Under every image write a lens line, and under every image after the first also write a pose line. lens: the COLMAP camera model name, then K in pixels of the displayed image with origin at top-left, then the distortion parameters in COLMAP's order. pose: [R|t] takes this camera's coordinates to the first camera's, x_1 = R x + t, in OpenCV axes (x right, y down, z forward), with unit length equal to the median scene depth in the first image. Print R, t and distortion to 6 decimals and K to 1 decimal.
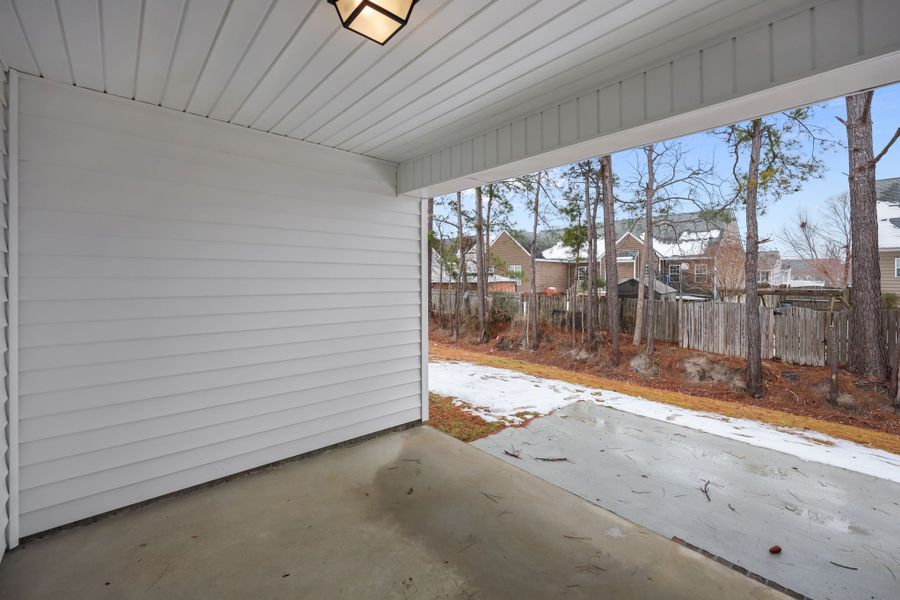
lens RADIAL K [[385.9, 0, 448.9], [0, 385.9, 278.2], [0, 0, 1]] dist [-0.001533, -0.000313]
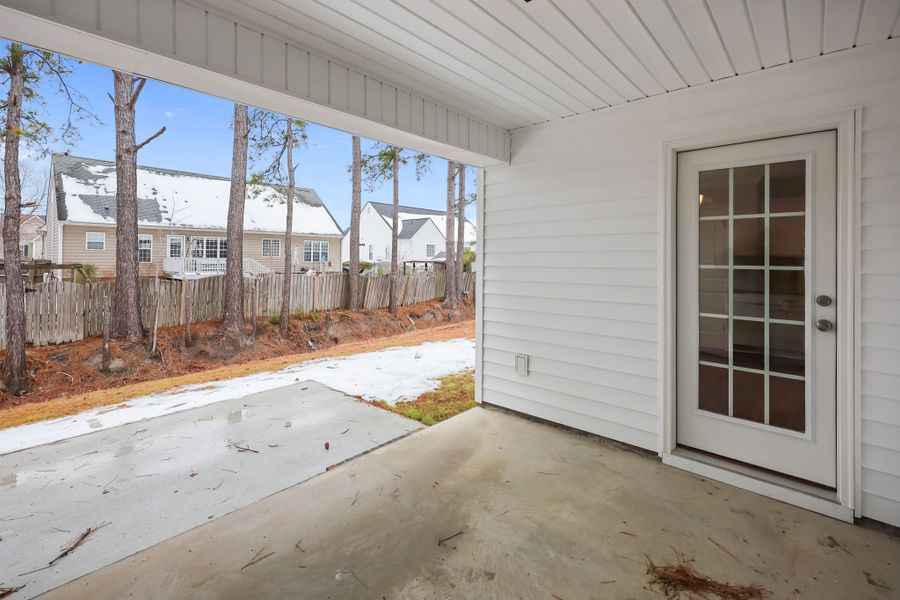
lens RADIAL K [[413.3, 0, 447.5], [0, 413.3, 256.9], [0, 0, 1]] dist [0.001187, 0.000143]
pose [[-0.132480, -0.006315, 0.991166, -0.216188], [-0.008719, 0.999948, 0.005206, 0.004658], [-0.991147, -0.007952, -0.132529, 0.245154]]
